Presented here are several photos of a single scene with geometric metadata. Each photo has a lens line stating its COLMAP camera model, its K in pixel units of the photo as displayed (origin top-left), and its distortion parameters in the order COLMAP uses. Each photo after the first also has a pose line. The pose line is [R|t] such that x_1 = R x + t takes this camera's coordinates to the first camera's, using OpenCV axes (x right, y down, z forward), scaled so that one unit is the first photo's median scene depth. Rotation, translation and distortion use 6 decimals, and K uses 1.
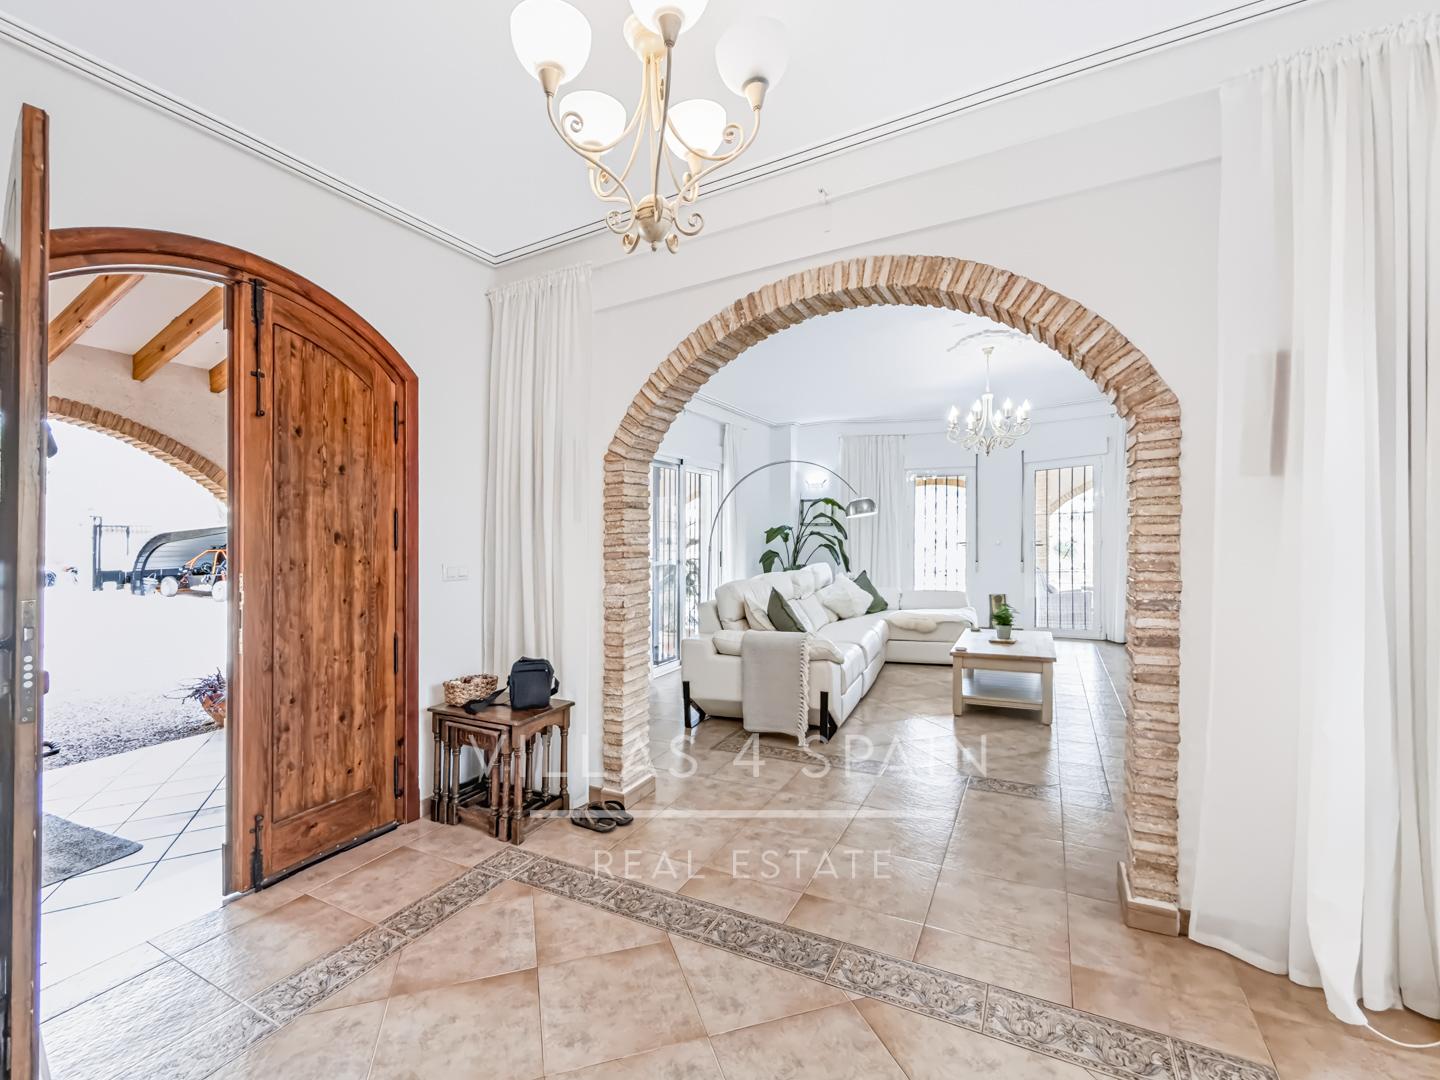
lens RADIAL K [[632.2, 0, 695.9], [0, 632.2, 535.7], [0, 0, 1]] dist [-0.003995, -0.000096]
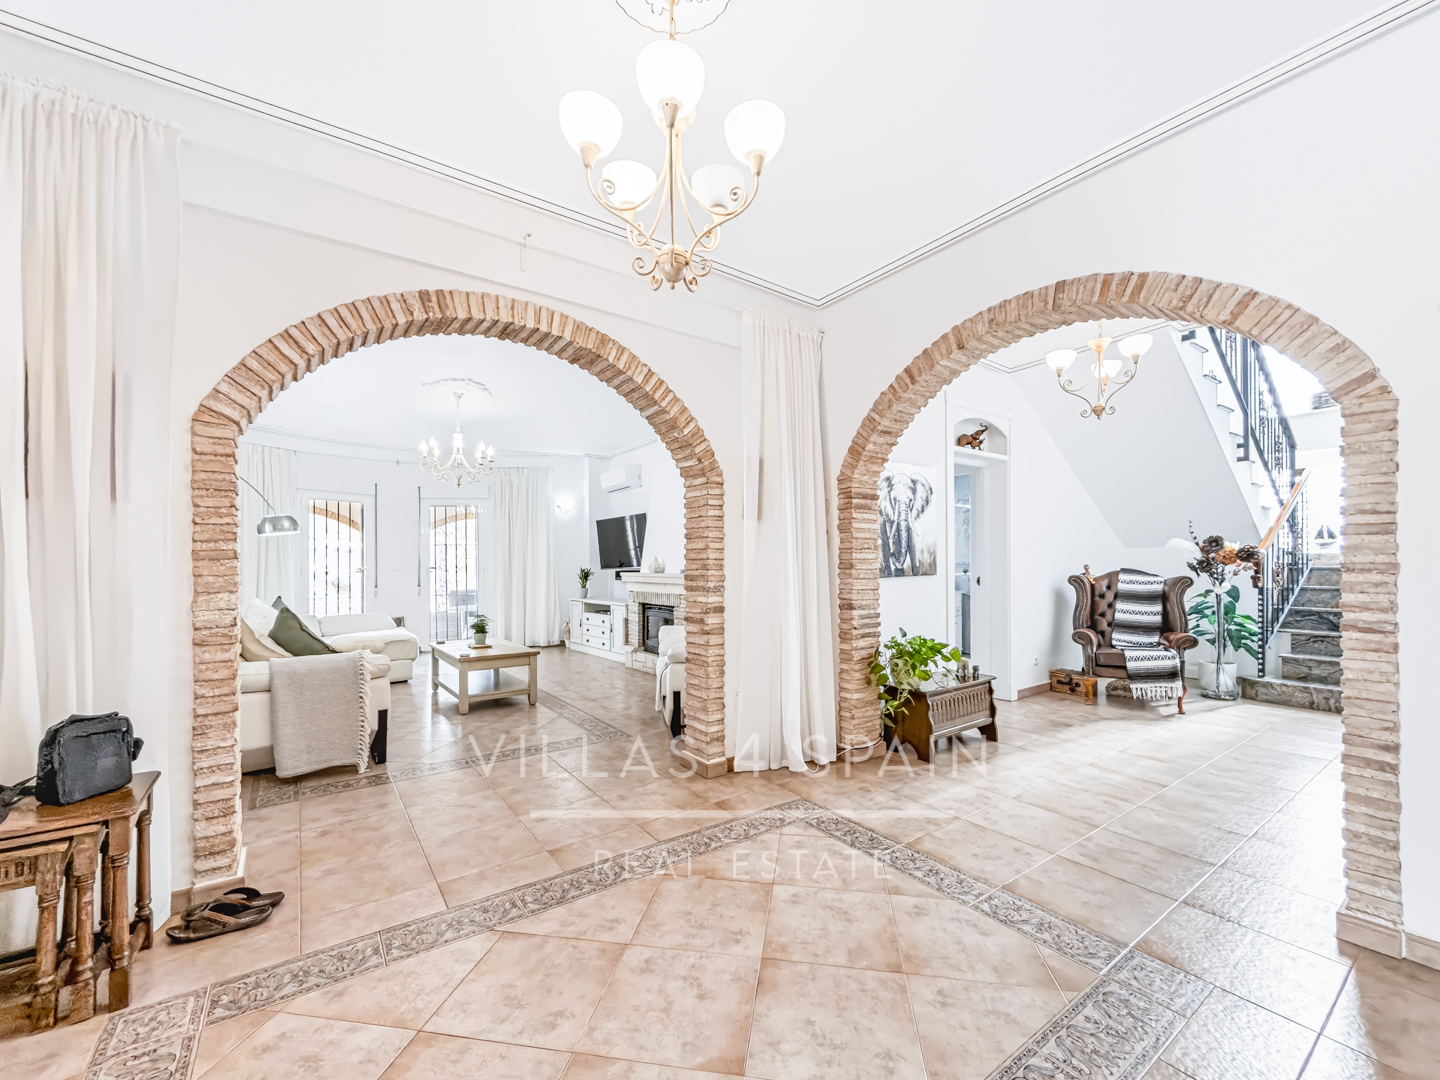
lens RADIAL K [[588.7, 0, 727.6], [0, 588.7, 567.1], [0, 0, 1]] dist [-0.000824, -0.000326]
pose [[0.423991, 0.019344, 0.905460, -0.562930], [-0.009785, 0.999811, -0.016778, 0.059481], [-0.905614, -0.001746, 0.424100, 0.217903]]
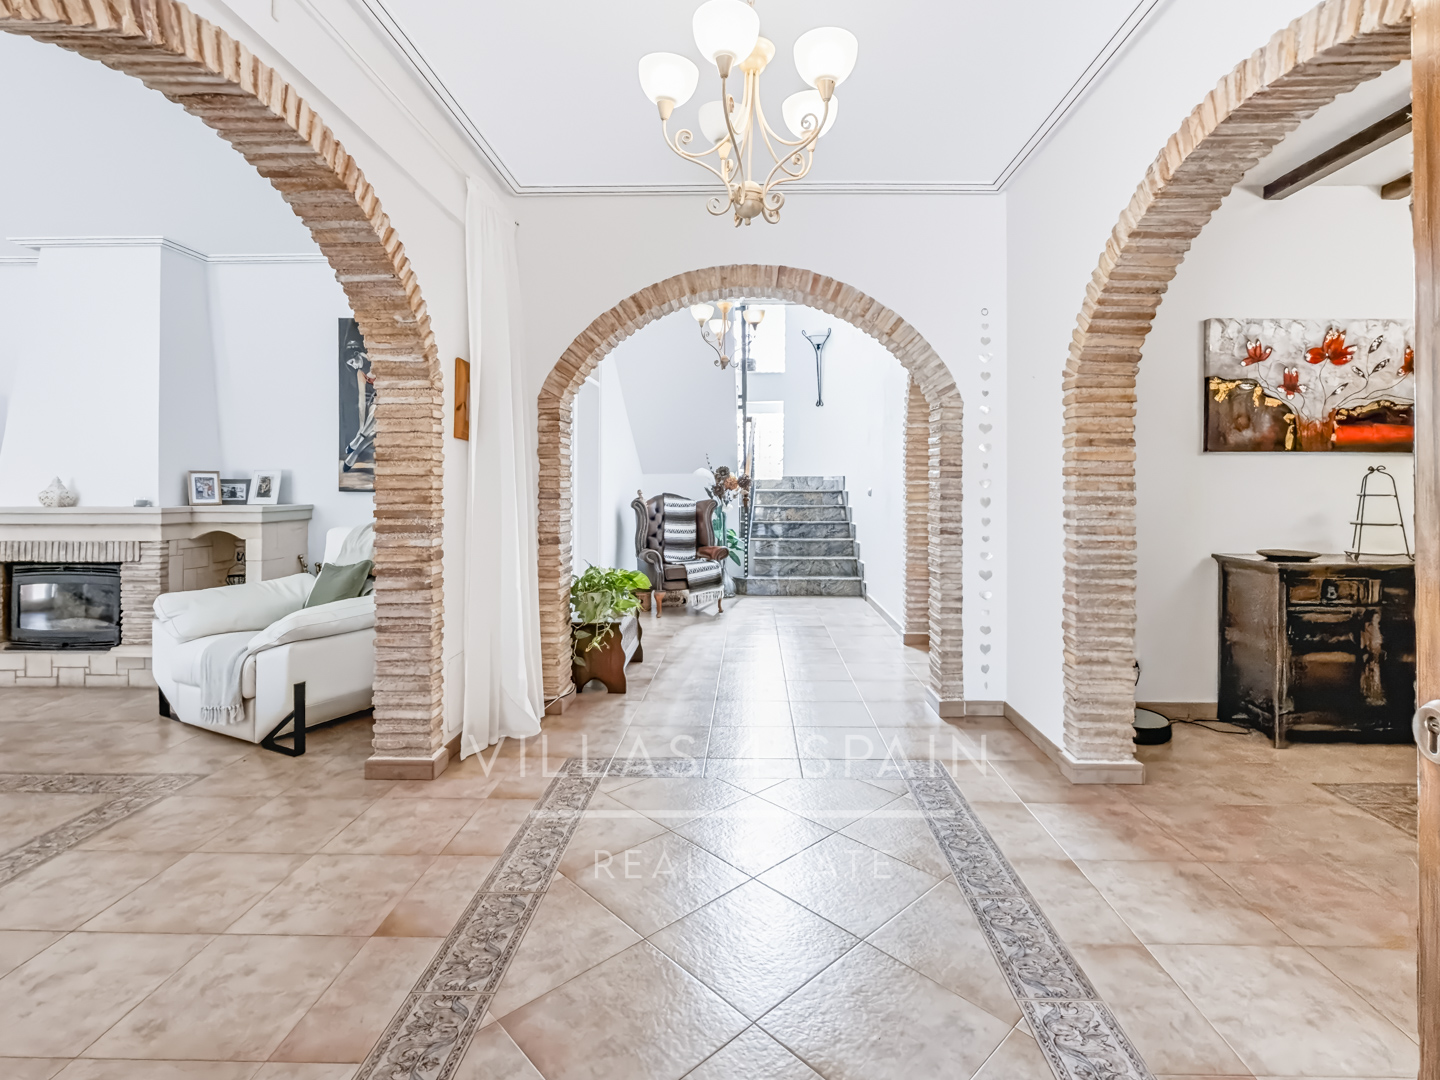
lens RADIAL K [[694.3, 0, 735.5], [0, 694.3, 489.9], [0, 0, 1]] dist [0.004331, 0.000002]
pose [[-0.466592, 0.015398, 0.884338, -0.658538], [0.008398, 0.999880, -0.012980, 0.041931], [-0.884433, 0.001370, -0.466666, 0.853798]]
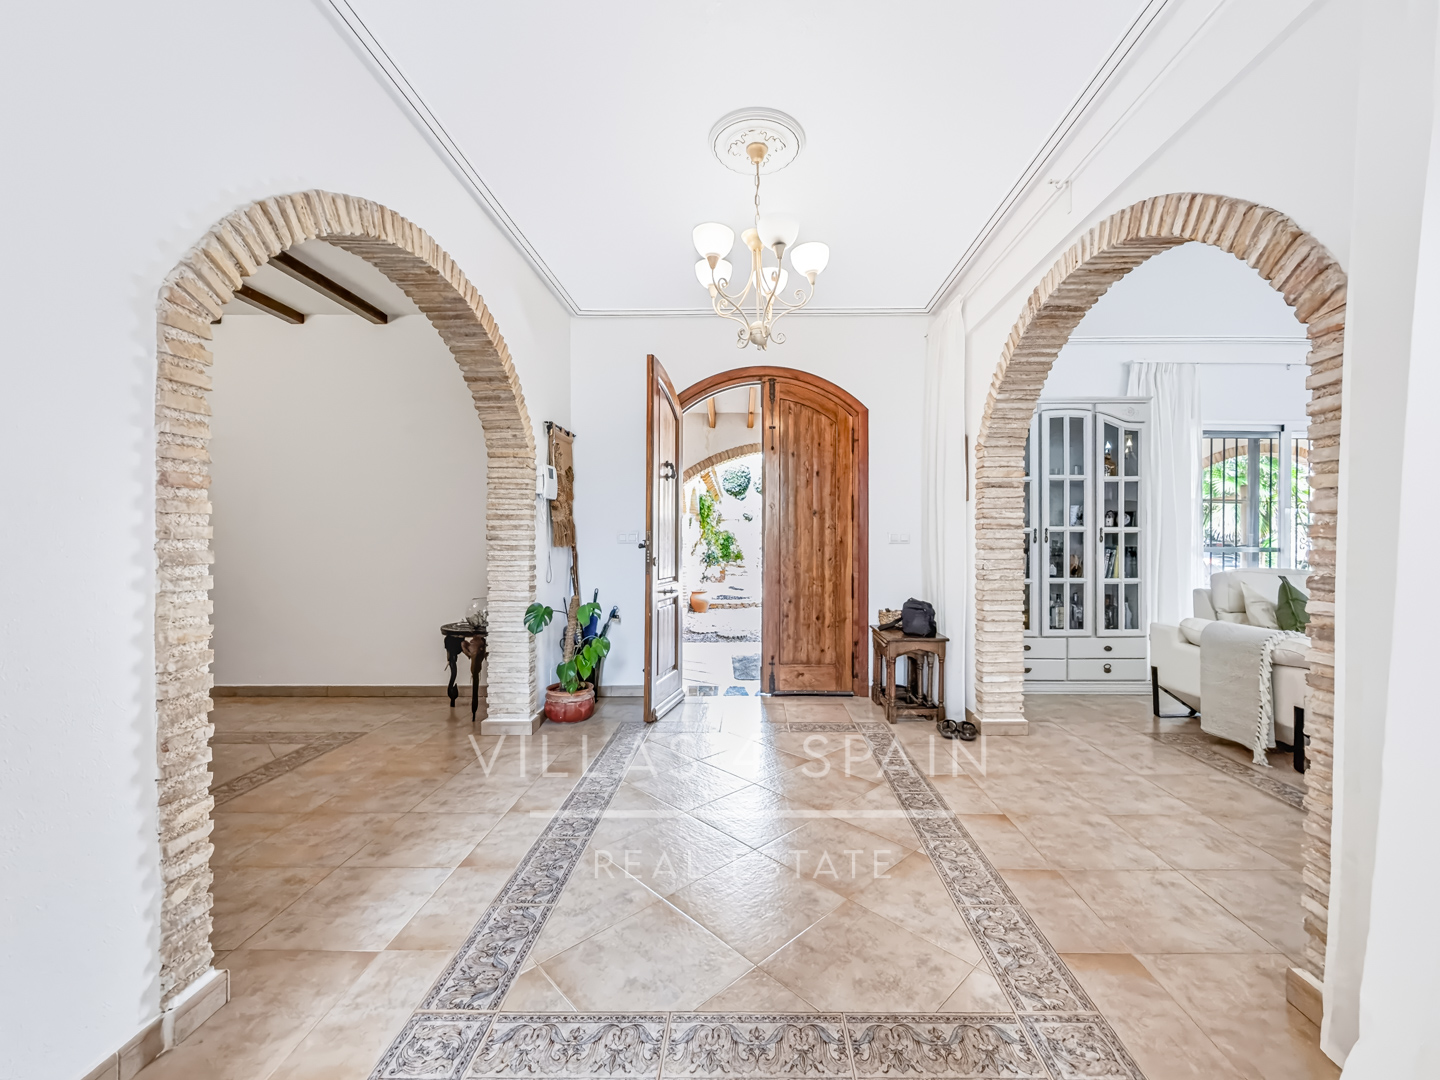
lens RADIAL K [[588.7, 0, 755.1], [0, 588.7, 532.4], [0, 0, 1]] dist [-0.000824, -0.000326]
pose [[0.492118, 0.016574, -0.870371, 0.745283], [-0.009269, 0.999862, 0.013799, 0.035489], [0.870479, 0.001277, 0.492204, 0.062549]]
